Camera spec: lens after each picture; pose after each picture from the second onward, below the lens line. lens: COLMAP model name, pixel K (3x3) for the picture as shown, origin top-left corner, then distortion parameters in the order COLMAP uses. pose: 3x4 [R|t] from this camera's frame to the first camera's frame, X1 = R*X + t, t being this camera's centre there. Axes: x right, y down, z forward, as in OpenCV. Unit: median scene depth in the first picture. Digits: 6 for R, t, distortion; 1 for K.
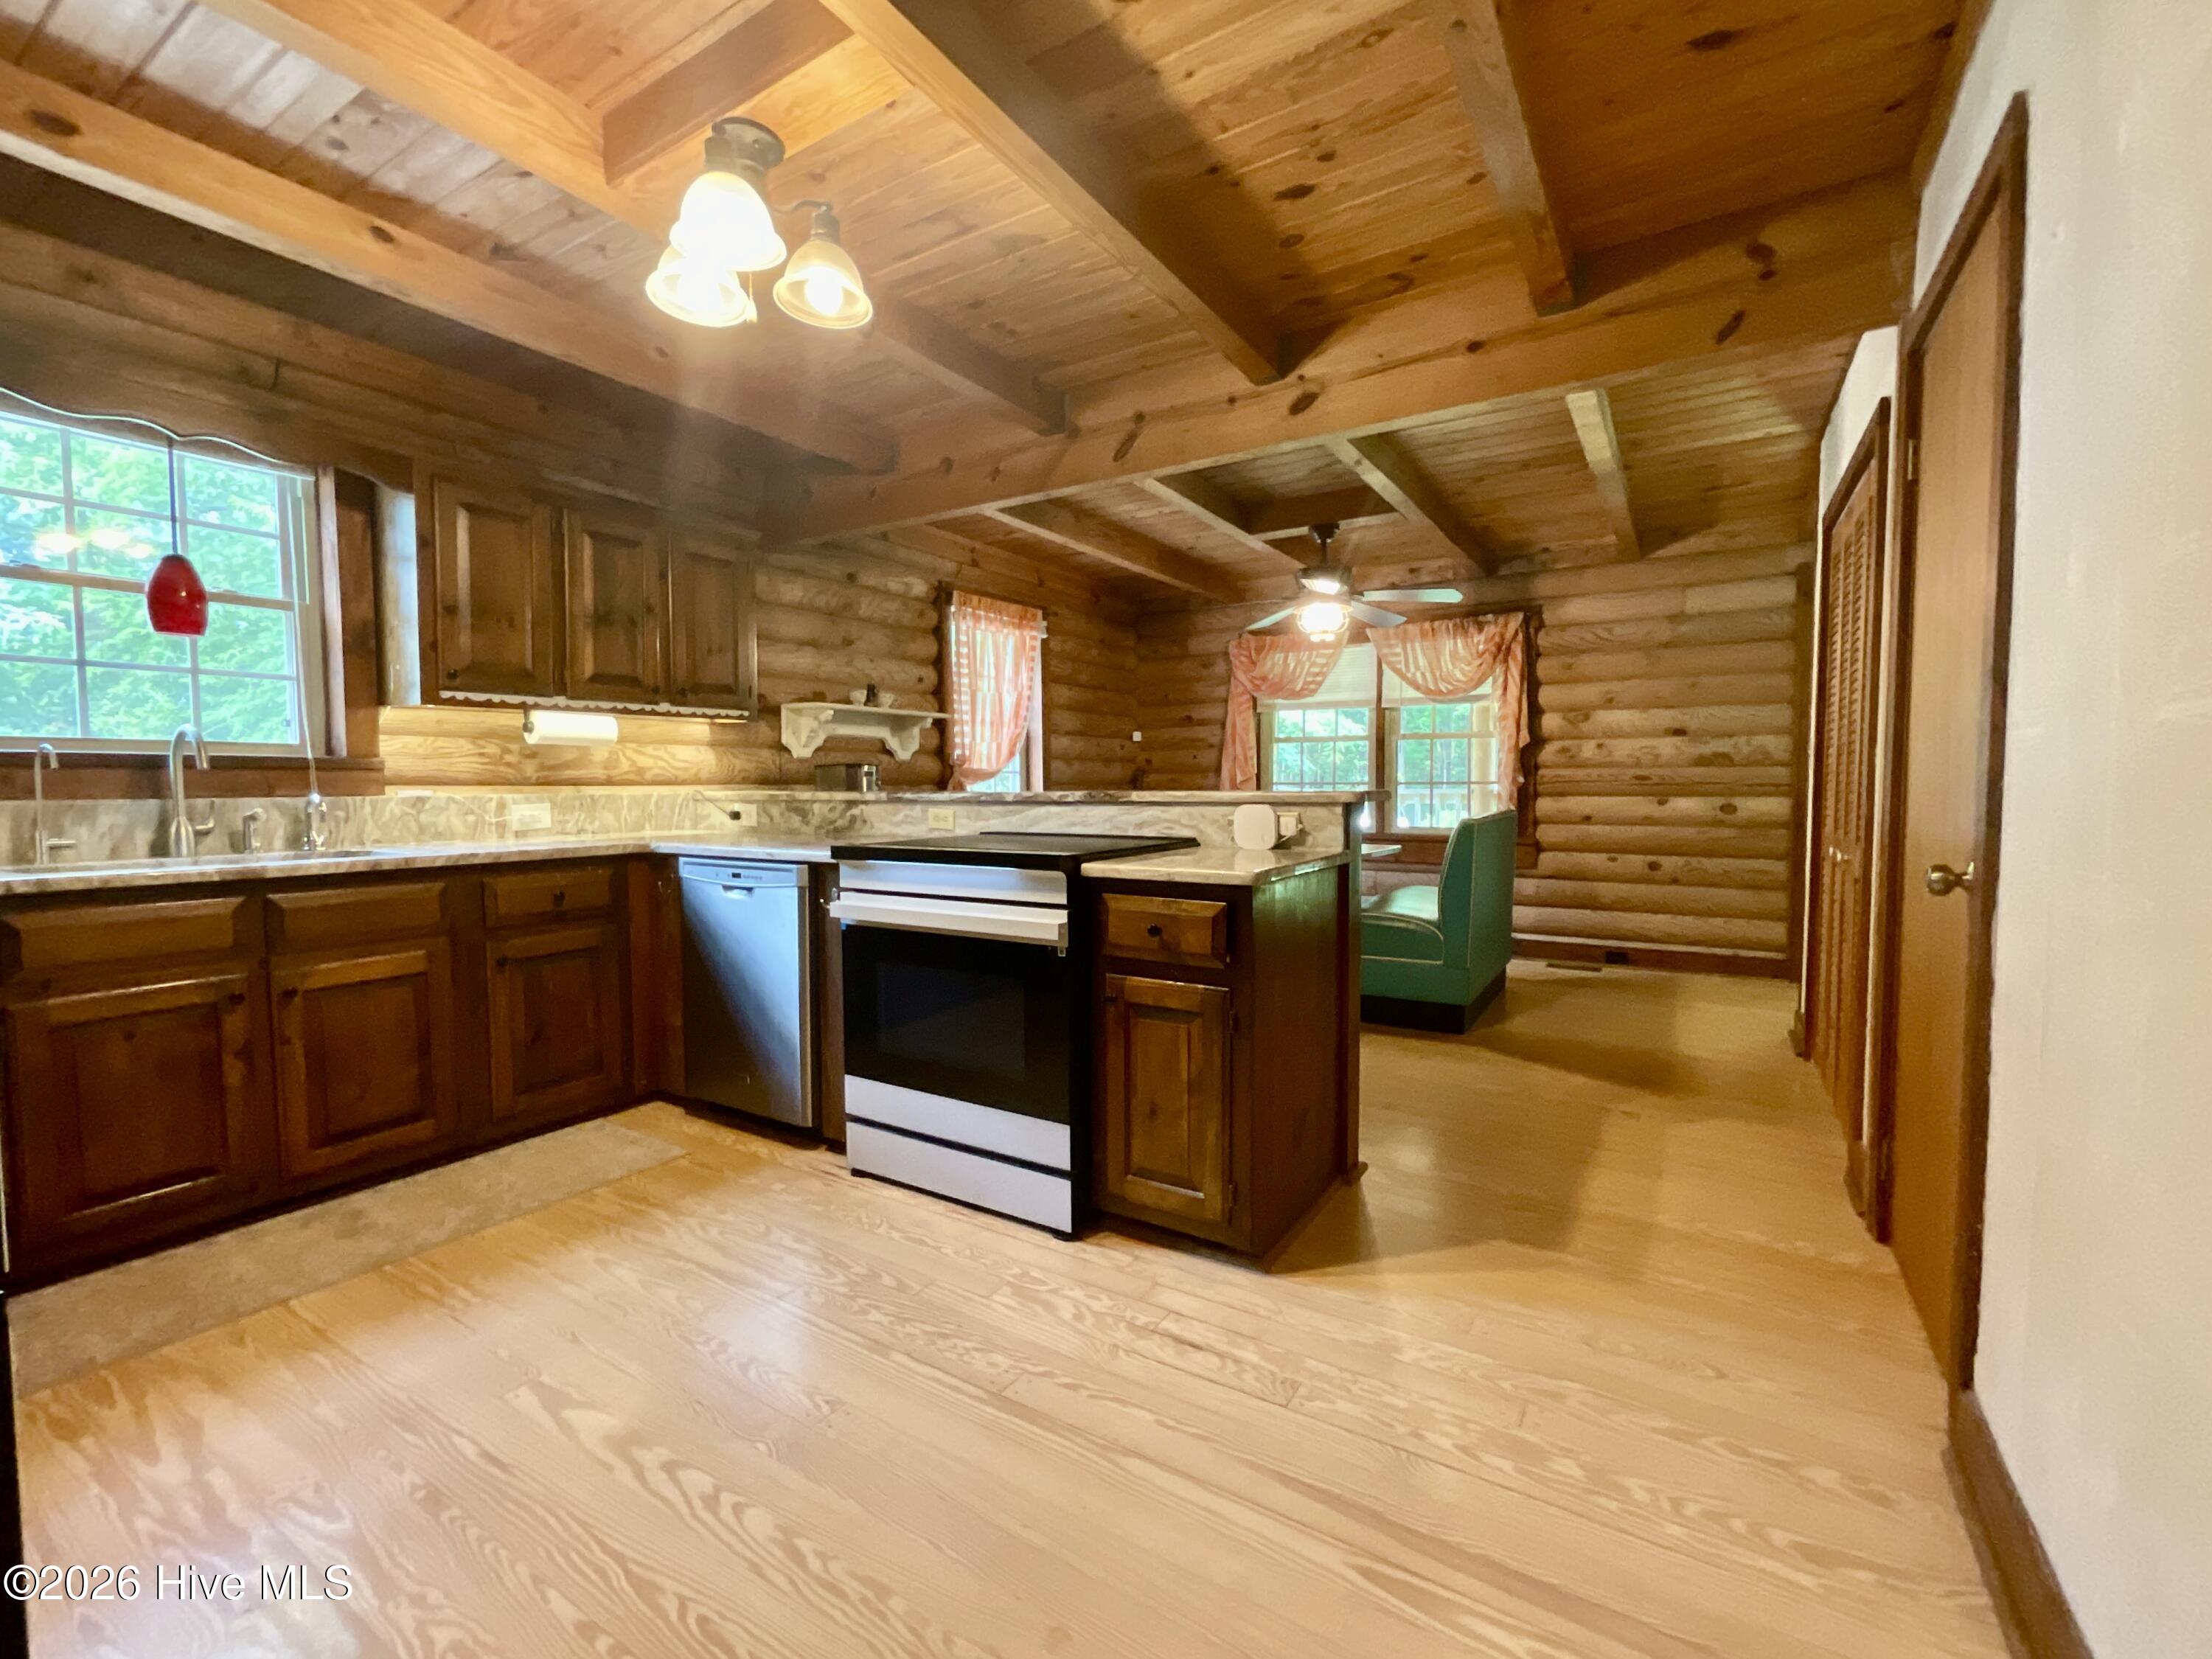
lens RADIAL K [[953.9, 0, 1091.5], [0, 953.9, 832.6], [0, 0, 1]] dist [-0.008559, 0.002667]
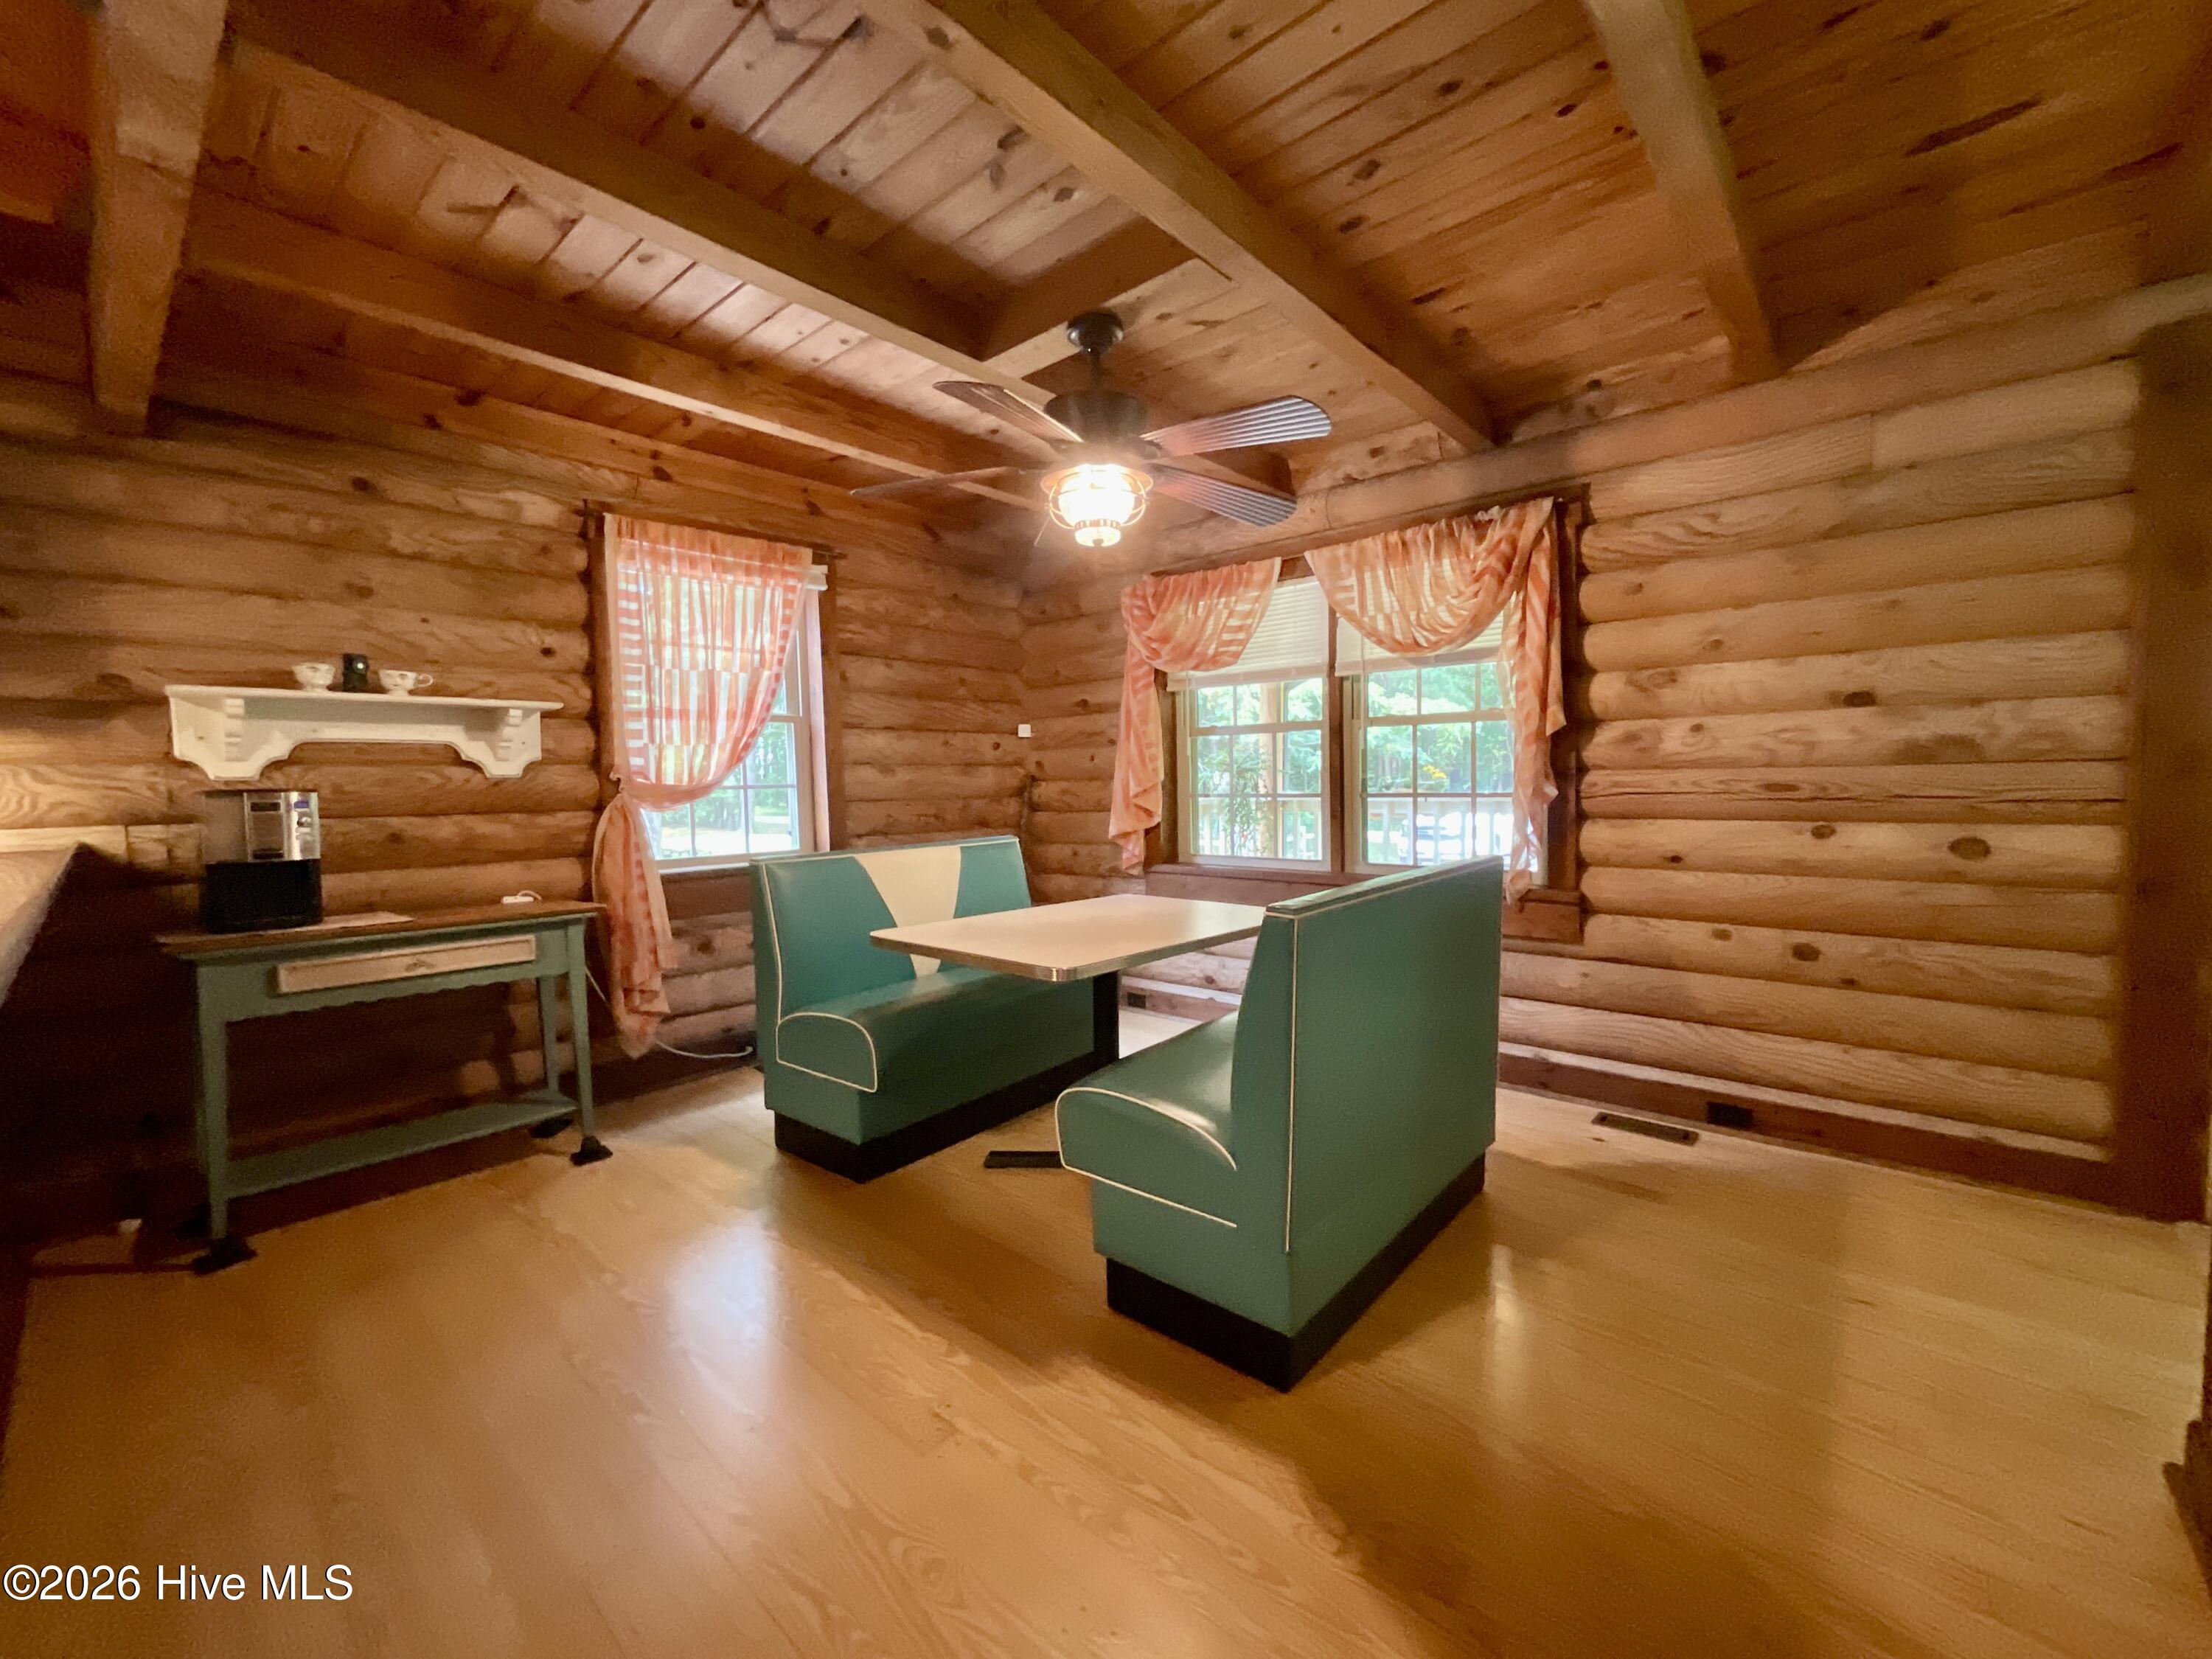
lens RADIAL K [[892.6, 0, 1091.0], [0, 892.6, 834.6], [0, 0, 1]] dist [-0.000791, -0.000417]
pose [[0.986238, -0.002868, -0.165304, 0.410274], [0.004945, 0.999914, 0.012150, -0.057222], [0.165255, -0.012800, 0.986168, 0.649024]]
